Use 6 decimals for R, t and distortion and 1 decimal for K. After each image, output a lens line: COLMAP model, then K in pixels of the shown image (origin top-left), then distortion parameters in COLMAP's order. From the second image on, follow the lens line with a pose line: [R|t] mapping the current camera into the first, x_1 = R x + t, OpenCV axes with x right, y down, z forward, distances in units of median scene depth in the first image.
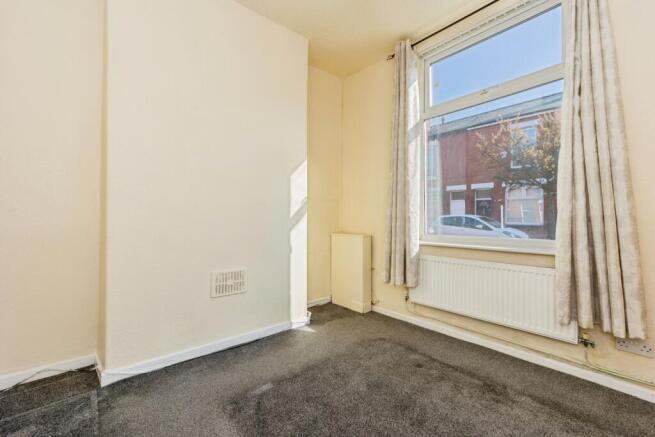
lens RADIAL K [[278.9, 0, 327.5], [0, 278.9, 218.5], [0, 0, 1]] dist [-0.000027, -0.000005]
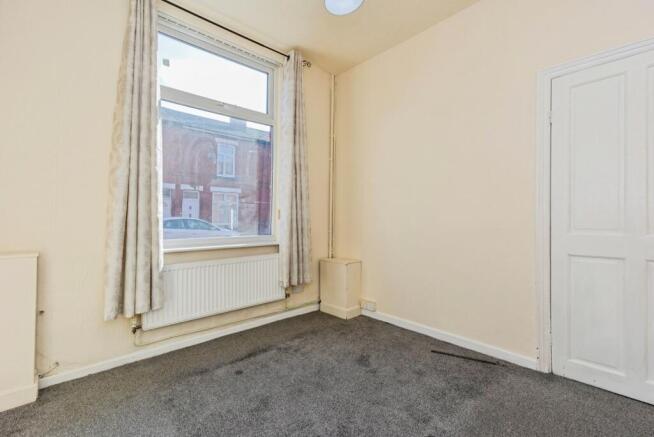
lens RADIAL K [[291.1, 0, 327.0], [0, 291.1, 218.5], [0, 0, 1]] dist [-0.001354, -0.000282]
pose [[-0.047259, -0.005868, 0.998865, -0.536024], [-0.003626, 0.999977, 0.005703, -0.013208], [-0.998876, -0.003352, -0.047280, 0.569718]]
